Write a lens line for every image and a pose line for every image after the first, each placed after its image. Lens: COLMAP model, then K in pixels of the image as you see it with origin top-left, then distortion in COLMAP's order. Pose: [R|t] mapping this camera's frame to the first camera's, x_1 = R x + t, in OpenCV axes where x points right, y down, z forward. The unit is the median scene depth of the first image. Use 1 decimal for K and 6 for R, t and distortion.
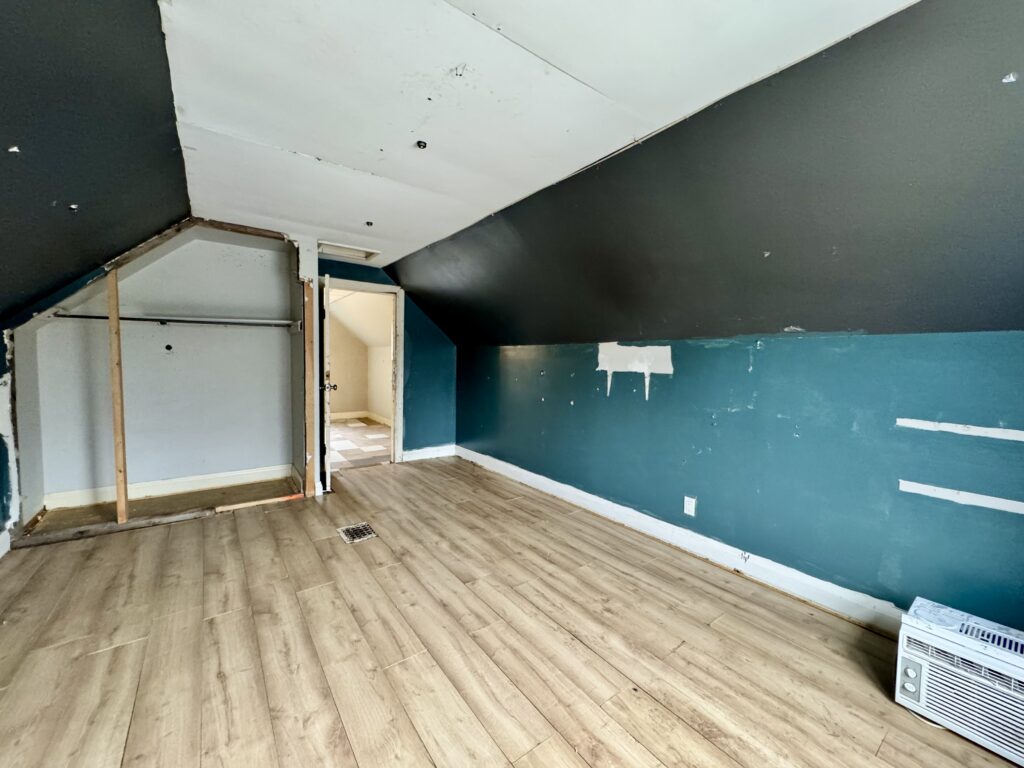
lens RADIAL K [[406.6, 0, 509.3], [0, 406.6, 384.7], [0, 0, 1]] dist [-0.003485, 0.000062]
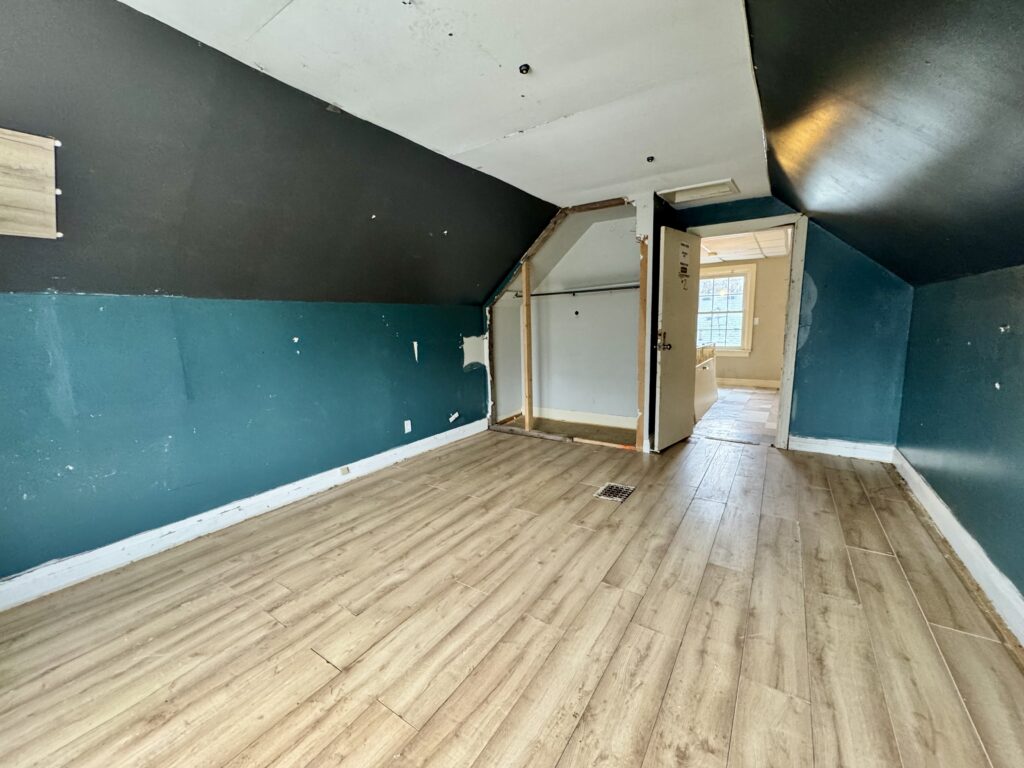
lens RADIAL K [[406.6, 0, 510.8], [0, 406.6, 383.3], [0, 0, 1]] dist [-0.003485, 0.000062]
pose [[0.342751, 0.111455, -0.932791, 0.515386], [-0.030509, 0.993734, 0.107526, 0.000472], [0.938931, -0.008396, 0.344004, 0.495537]]
